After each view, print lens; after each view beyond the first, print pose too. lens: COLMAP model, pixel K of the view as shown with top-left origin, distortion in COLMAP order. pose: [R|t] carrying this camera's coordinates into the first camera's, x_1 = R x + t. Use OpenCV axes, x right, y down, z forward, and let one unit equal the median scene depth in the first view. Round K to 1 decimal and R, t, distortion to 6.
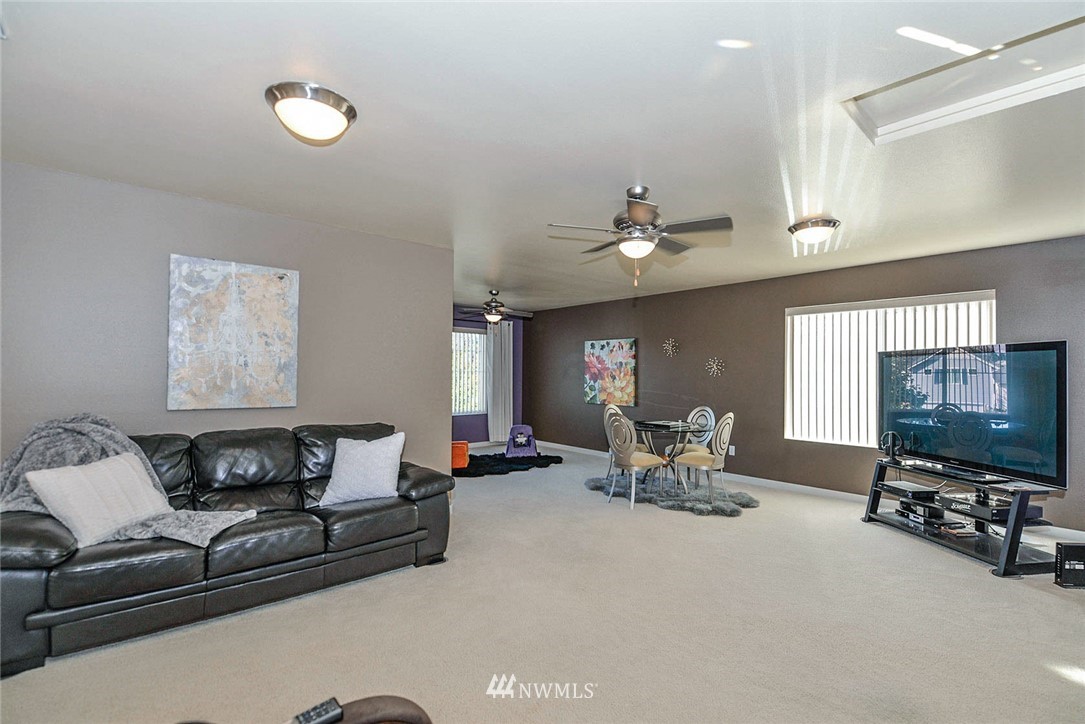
lens RADIAL K [[489.8, 0, 543.3], [0, 489.8, 378.5], [0, 0, 1]] dist [-0.000906, -0.000129]
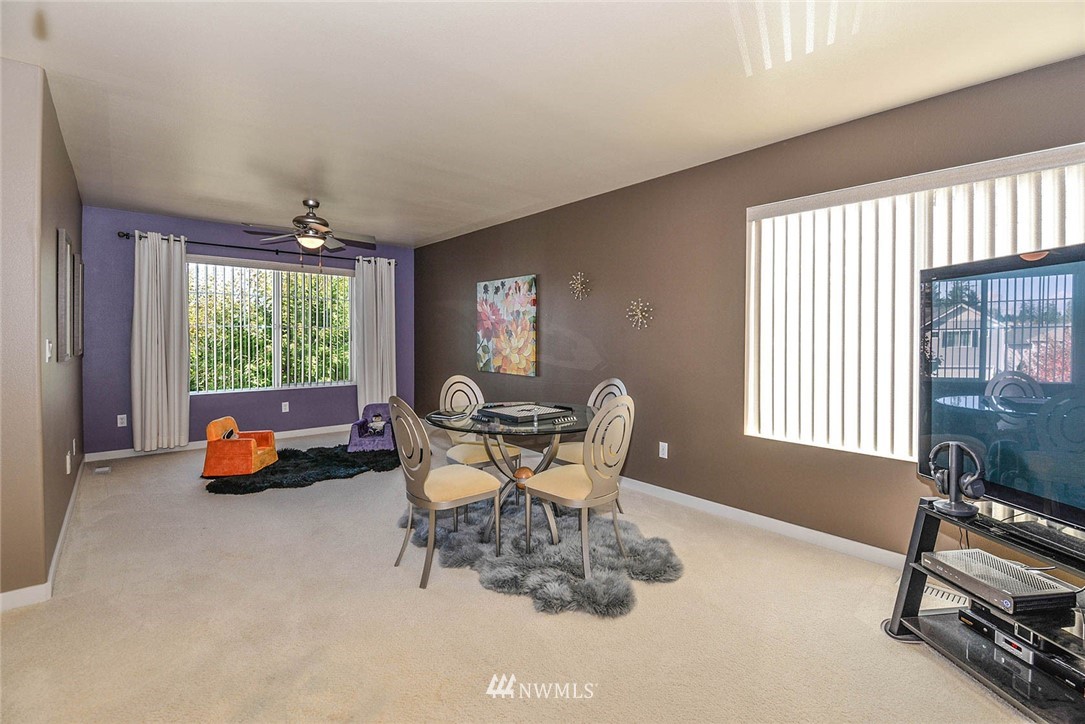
lens RADIAL K [[480.6, 0, 546.0], [0, 480.6, 349.1], [0, 0, 1]] dist [-0.015219, -0.000325]
pose [[0.999881, -0.001549, -0.015336, 0.268160], [0.001739, 0.999921, 0.012419, 0.014479], [0.015316, -0.012444, 0.999805, 0.435810]]
